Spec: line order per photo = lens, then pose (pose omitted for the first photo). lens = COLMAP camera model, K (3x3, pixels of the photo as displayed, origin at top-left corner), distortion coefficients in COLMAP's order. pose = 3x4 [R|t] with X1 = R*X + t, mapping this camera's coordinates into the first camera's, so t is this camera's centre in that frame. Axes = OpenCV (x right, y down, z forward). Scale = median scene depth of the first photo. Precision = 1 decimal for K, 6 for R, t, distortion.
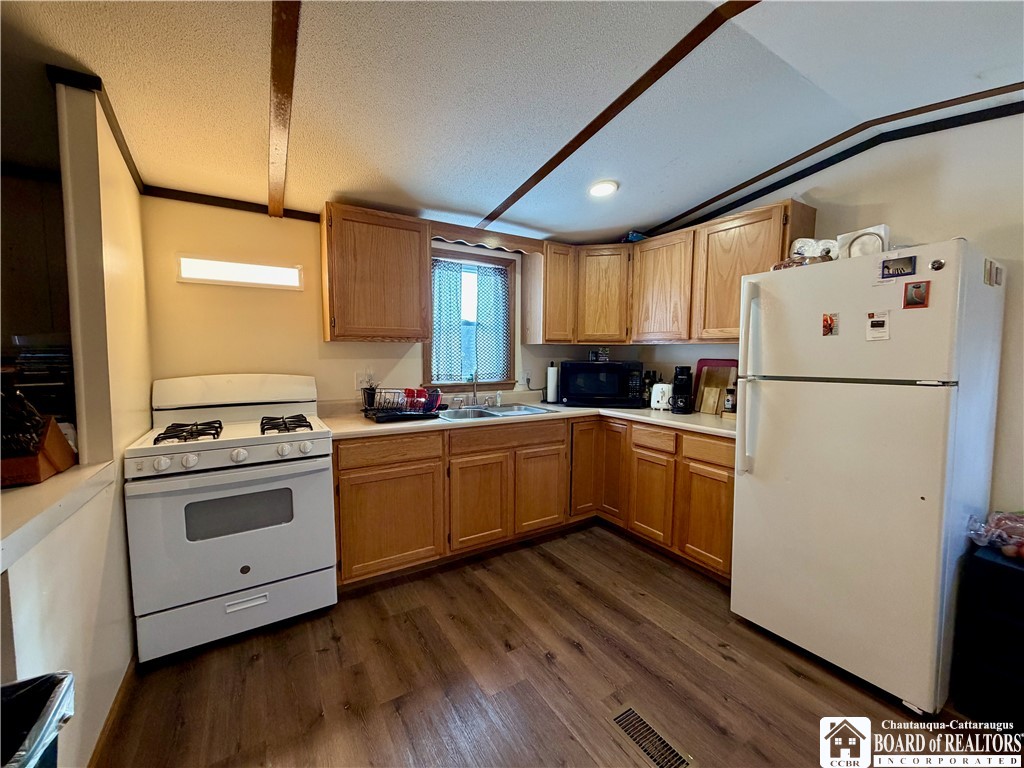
lens RADIAL K [[408.0, 0, 509.9], [0, 408.0, 382.8], [0, 0, 1]] dist [-0.001154, 0.000169]
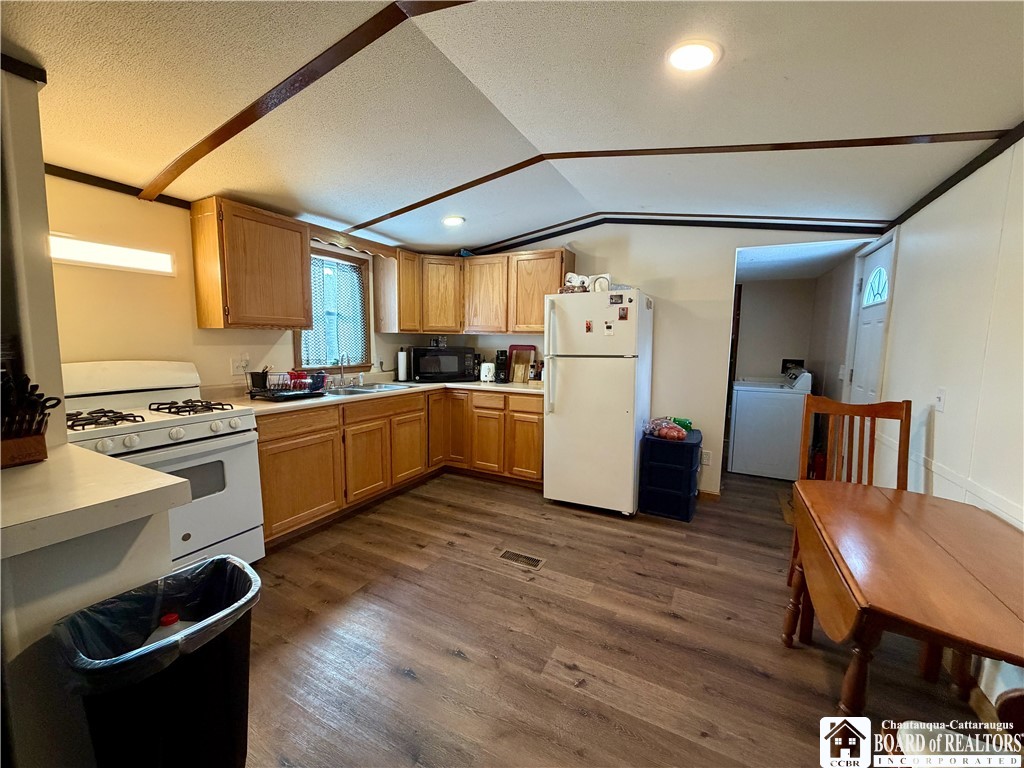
lens RADIAL K [[408.0, 0, 512.6], [0, 408.0, 380.4], [0, 0, 1]] dist [-0.001154, 0.000169]
pose [[0.859401, -0.044564, 0.509356, -0.338404], [0.030387, 0.998885, 0.036123, 0.017509], [-0.510398, -0.015566, 0.859798, -0.304148]]
